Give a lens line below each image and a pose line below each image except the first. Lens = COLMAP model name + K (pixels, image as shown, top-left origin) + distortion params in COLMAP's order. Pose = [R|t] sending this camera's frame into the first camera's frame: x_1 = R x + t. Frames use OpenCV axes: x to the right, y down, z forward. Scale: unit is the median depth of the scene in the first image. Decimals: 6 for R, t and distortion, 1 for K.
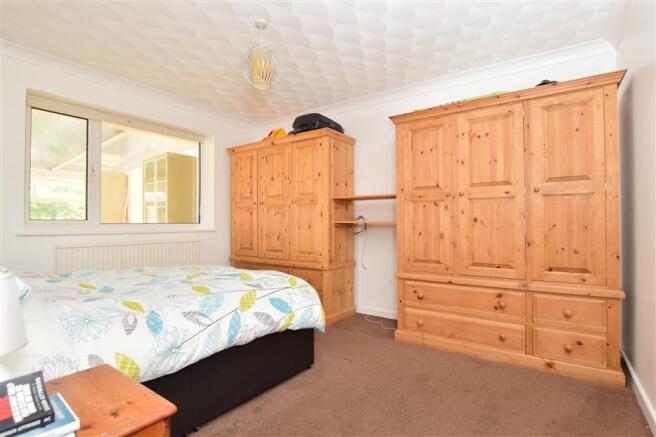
lens RADIAL K [[326.6, 0, 328.7], [0, 326.6, 219.4], [0, 0, 1]] dist [0.001359, 0.000119]
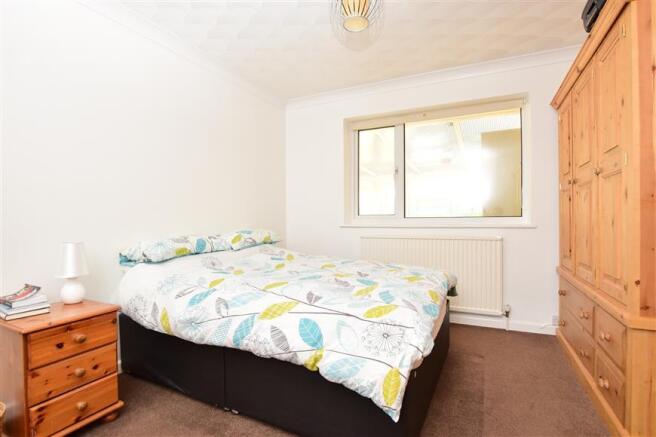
lens RADIAL K [[326.6, 0, 328.2], [0, 326.6, 218.9], [0, 0, 1]] dist [0.001359, 0.000119]
pose [[0.166636, 0.003016, -0.986014, 0.576890], [0.016756, 0.999842, 0.005891, 0.012410], [0.985876, -0.017504, 0.166559, 0.955831]]
